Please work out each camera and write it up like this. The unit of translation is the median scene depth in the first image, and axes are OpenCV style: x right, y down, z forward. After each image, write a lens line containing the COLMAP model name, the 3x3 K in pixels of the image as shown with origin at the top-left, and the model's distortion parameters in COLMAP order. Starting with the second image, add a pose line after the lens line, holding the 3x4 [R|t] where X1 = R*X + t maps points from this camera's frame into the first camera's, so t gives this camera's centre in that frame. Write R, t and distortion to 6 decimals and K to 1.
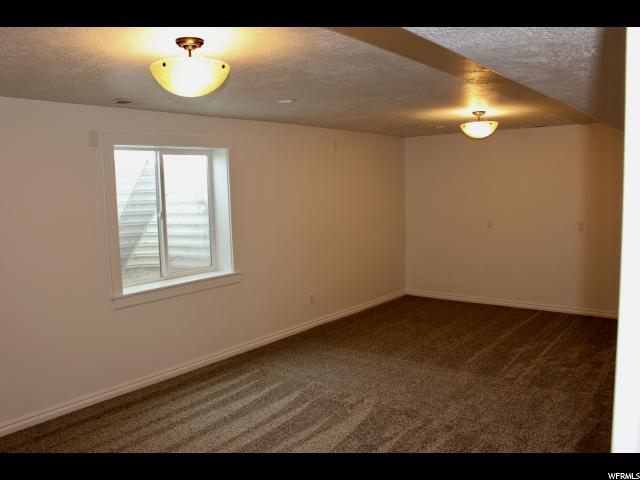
lens RADIAL K [[532.6, 0, 320.0], [0, 532.6, 240.0], [0, 0, 1]] dist [-0.186396, 0.169238]
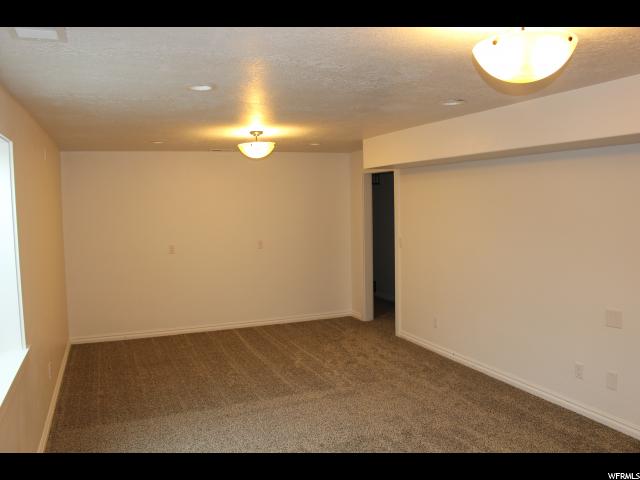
lens RADIAL K [[532.6, 0, 320.0], [0, 532.6, 240.0], [0, 0, 1]] dist [-0.186396, 0.169238]
pose [[0.616072, -0.085462, 0.783040, -0.417925], [0.125103, 0.992095, 0.009851, -0.038097], [-0.777692, 0.091892, 0.621893, 0.301816]]
